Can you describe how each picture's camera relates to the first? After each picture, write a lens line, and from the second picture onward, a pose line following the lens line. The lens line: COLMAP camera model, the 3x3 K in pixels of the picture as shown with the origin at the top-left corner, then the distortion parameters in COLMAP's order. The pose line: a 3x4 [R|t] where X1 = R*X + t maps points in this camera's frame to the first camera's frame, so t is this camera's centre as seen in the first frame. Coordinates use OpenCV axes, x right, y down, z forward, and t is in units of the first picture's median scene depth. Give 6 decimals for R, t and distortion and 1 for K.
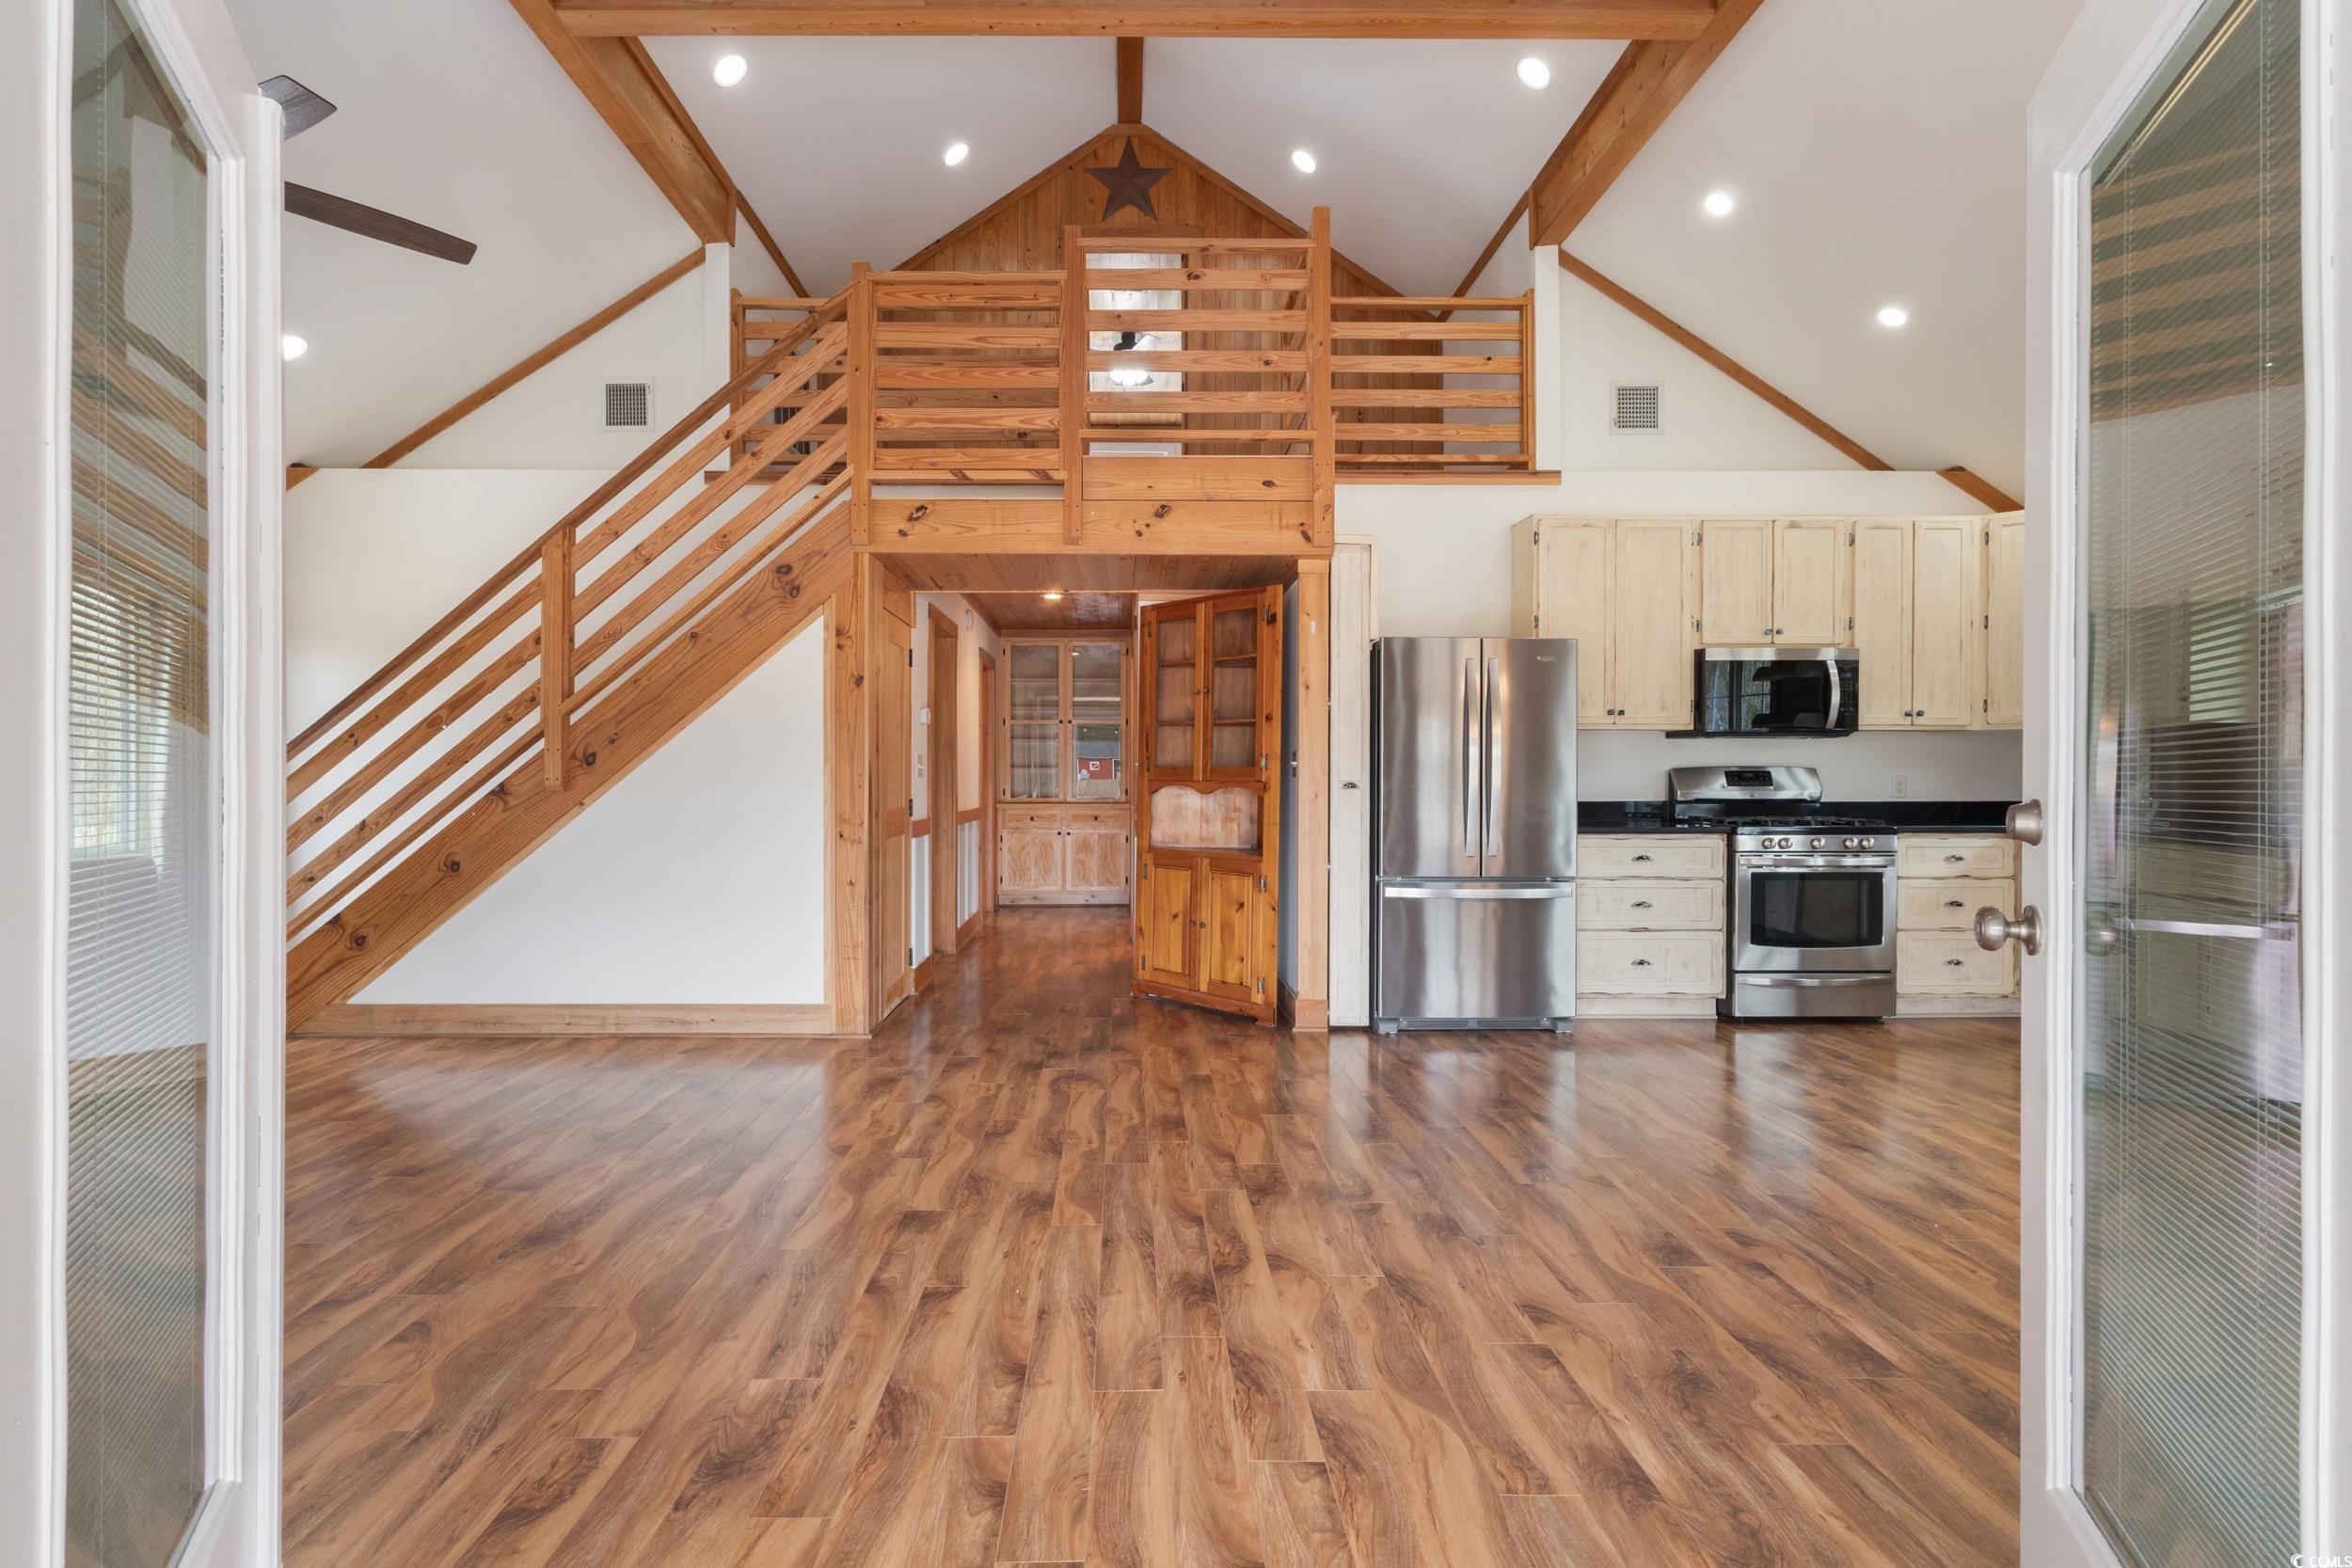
lens RADIAL K [[1129.0, 0, 1139.1], [0, 1129.0, 782.0], [0, 0, 1]] dist [0.004092, 0.000331]
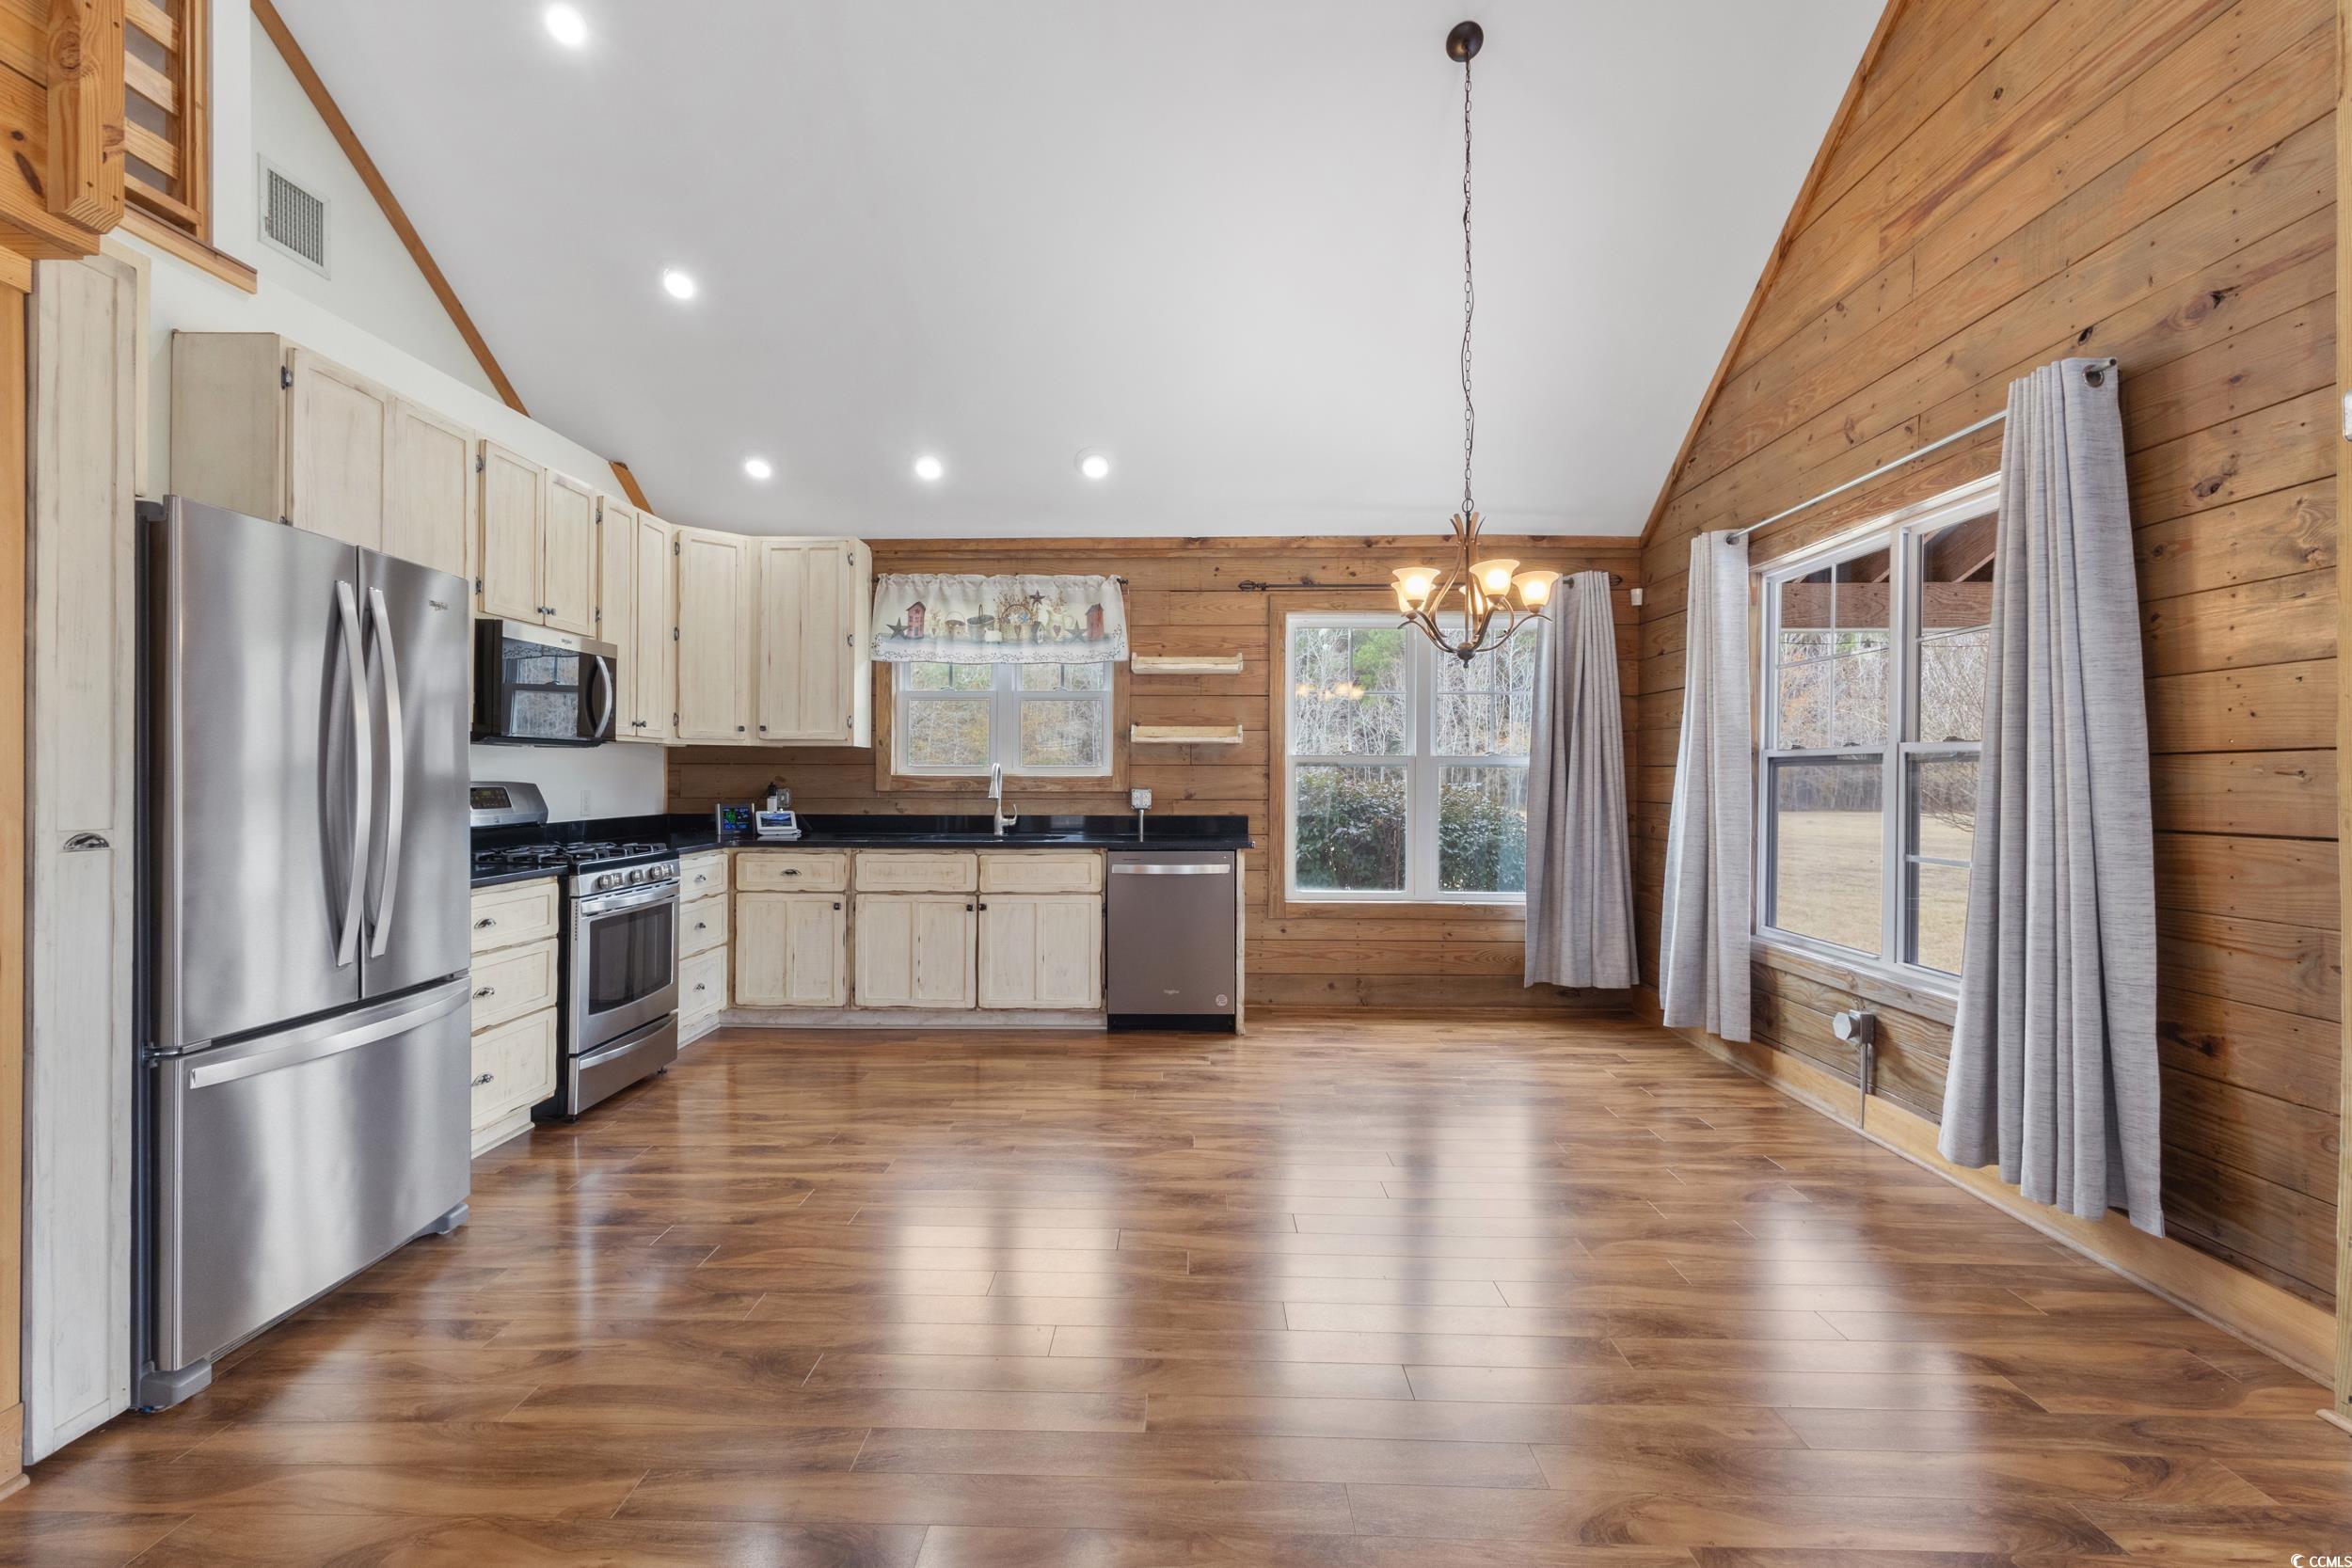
lens RADIAL K [[1084.1, 0, 1170.3], [0, 1084.1, 777.2], [0, 0, 1]] dist [0.001147, 0.002668]
pose [[0.031706, -0.001224, 0.999496, -0.192103], [0.000534, 0.999999, 0.001208, -0.020217], [-0.999497, 0.000495, 0.031706, 0.598130]]
